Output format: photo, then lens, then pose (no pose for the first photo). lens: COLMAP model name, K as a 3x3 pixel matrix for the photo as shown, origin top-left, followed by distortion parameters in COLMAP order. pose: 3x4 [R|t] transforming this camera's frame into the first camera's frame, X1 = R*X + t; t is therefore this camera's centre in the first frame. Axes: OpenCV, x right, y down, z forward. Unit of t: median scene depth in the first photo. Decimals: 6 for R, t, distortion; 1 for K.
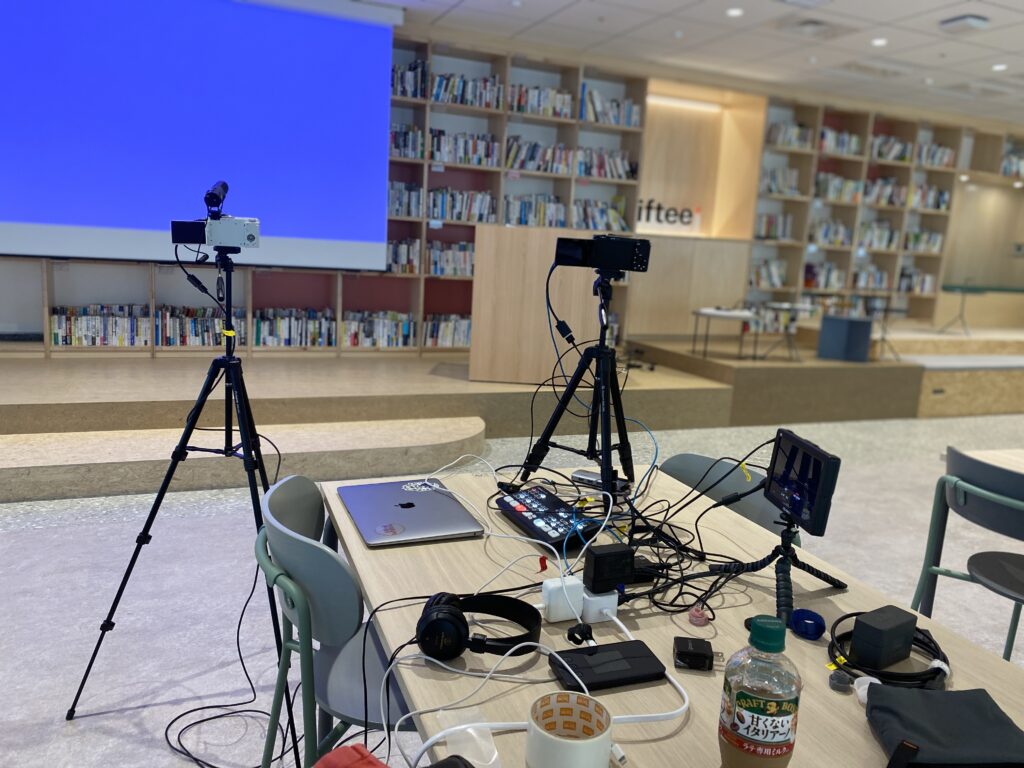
lens RADIAL K [[763.1, 0, 512.0], [0, 763.1, 384.0], [0, 0, 1]] dist [0.007672, 0.000528]
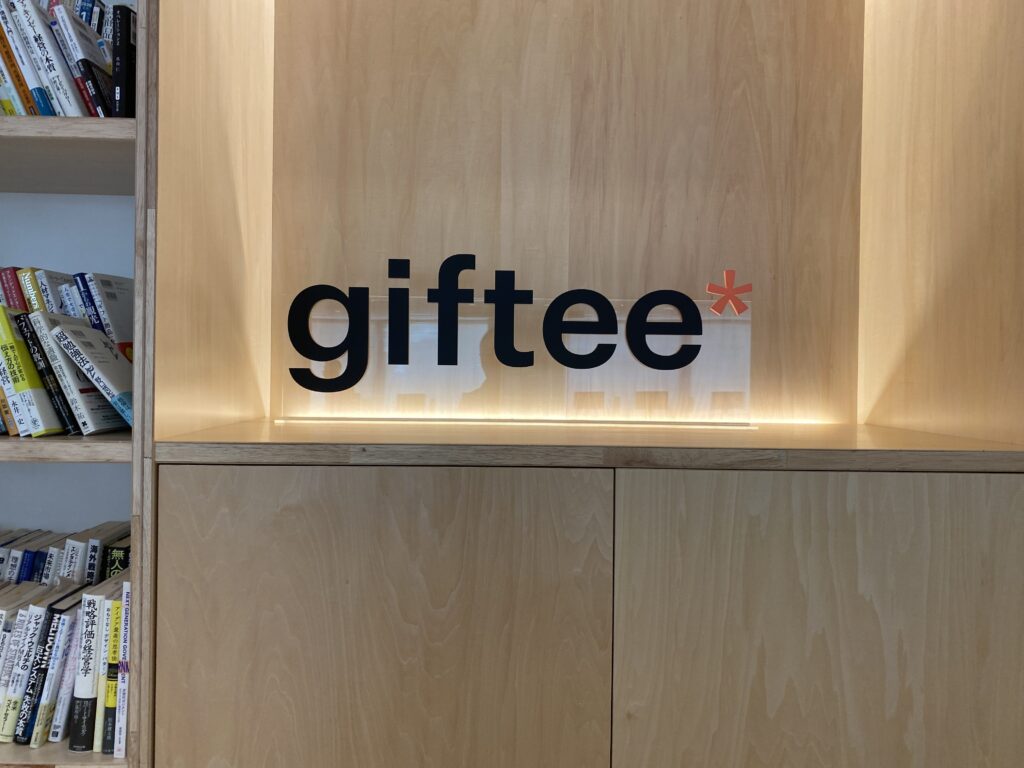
lens RADIAL K [[763.1, 0, 512.0], [0, 763.1, 384.0], [0, 0, 1]] dist [0.007672, 0.000528]
pose [[0.938114, -0.044819, -0.343415, 0.260101], [-0.026149, 0.979594, -0.199278, -0.165943], [0.345338, 0.195925, 0.917799, 0.813068]]
